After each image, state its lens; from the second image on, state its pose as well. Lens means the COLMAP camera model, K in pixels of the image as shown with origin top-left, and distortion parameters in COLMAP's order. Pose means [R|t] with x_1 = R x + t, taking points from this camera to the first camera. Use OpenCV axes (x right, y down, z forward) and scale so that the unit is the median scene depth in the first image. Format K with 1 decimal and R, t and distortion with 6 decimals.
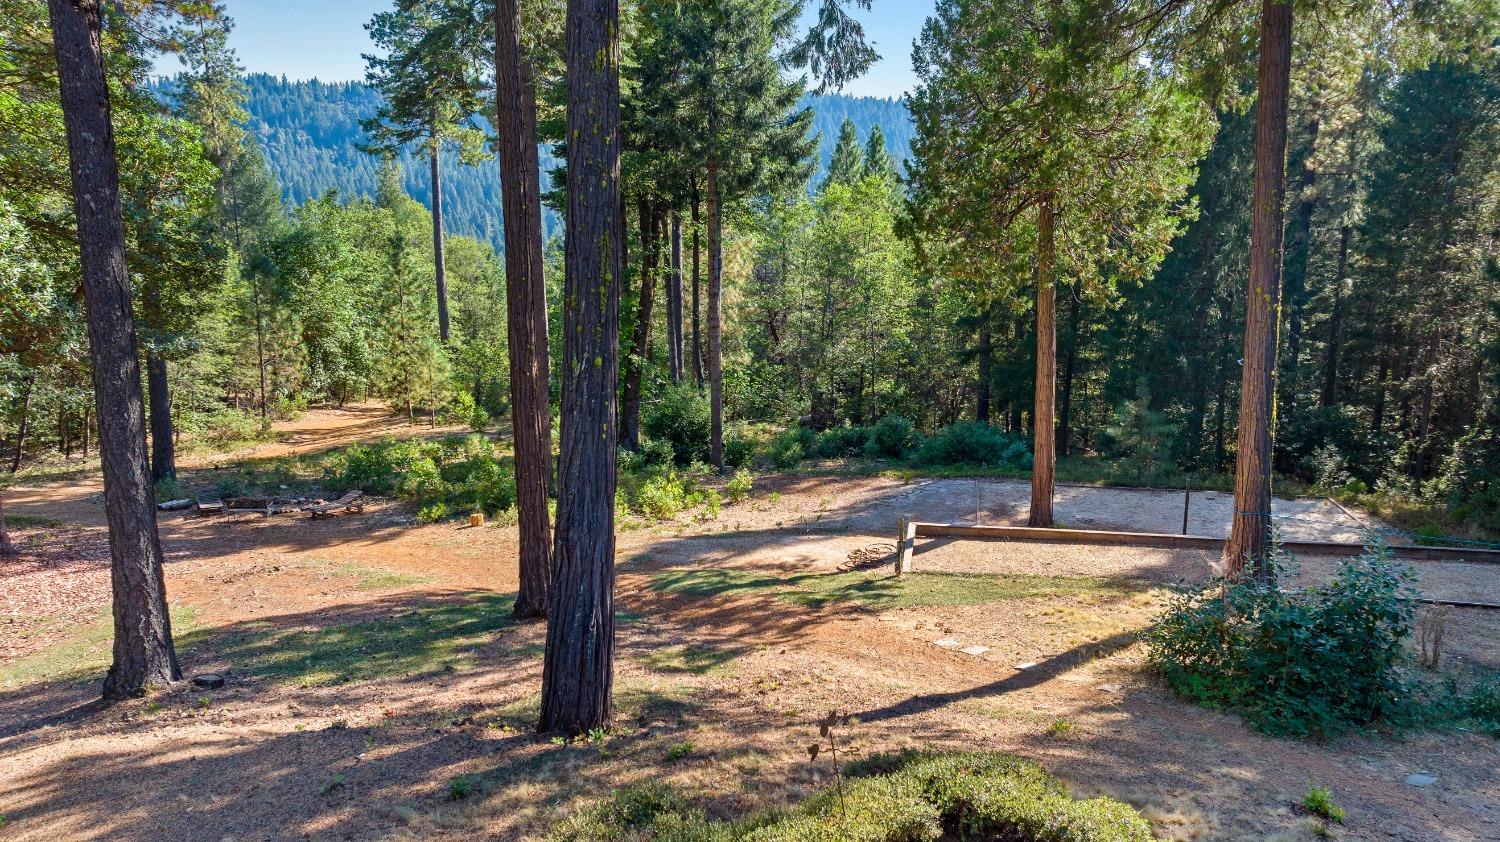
lens RADIAL K [[1046.5, 0, 749.6], [0, 1046.5, 409.9], [0, 0, 1]] dist [-0.011997, 0.016602]
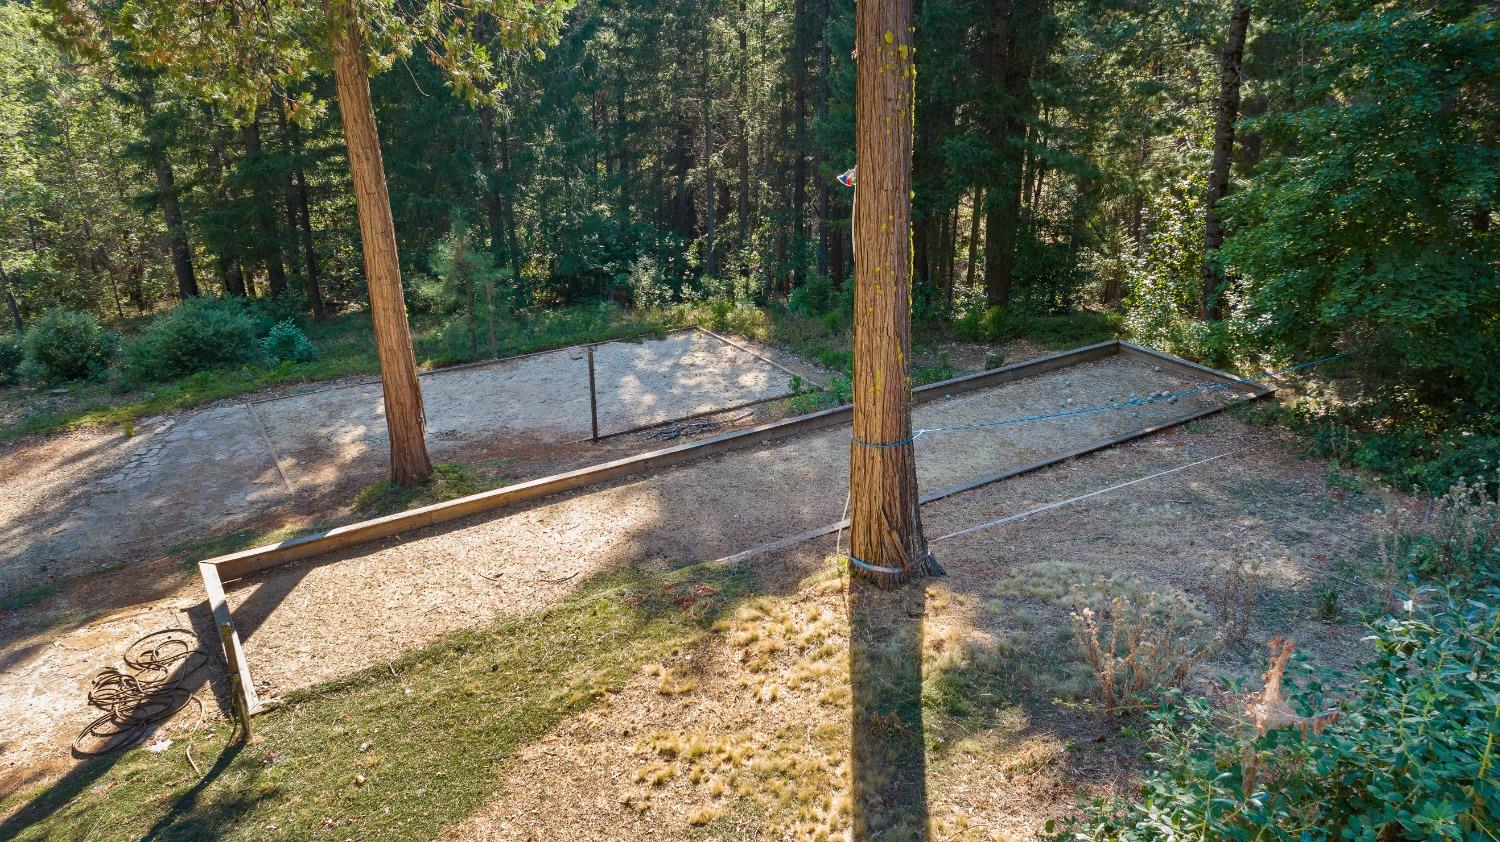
lens RADIAL K [[1046.5, 0, 751.4], [0, 1046.5, 419.9], [0, 0, 1]] dist [-0.011997, 0.016602]
pose [[0.726067, -0.252087, 0.639748, 0.038306], [0.130595, 0.963996, 0.231638, -0.039857], [-0.675108, -0.084637, 0.732848, 0.427728]]
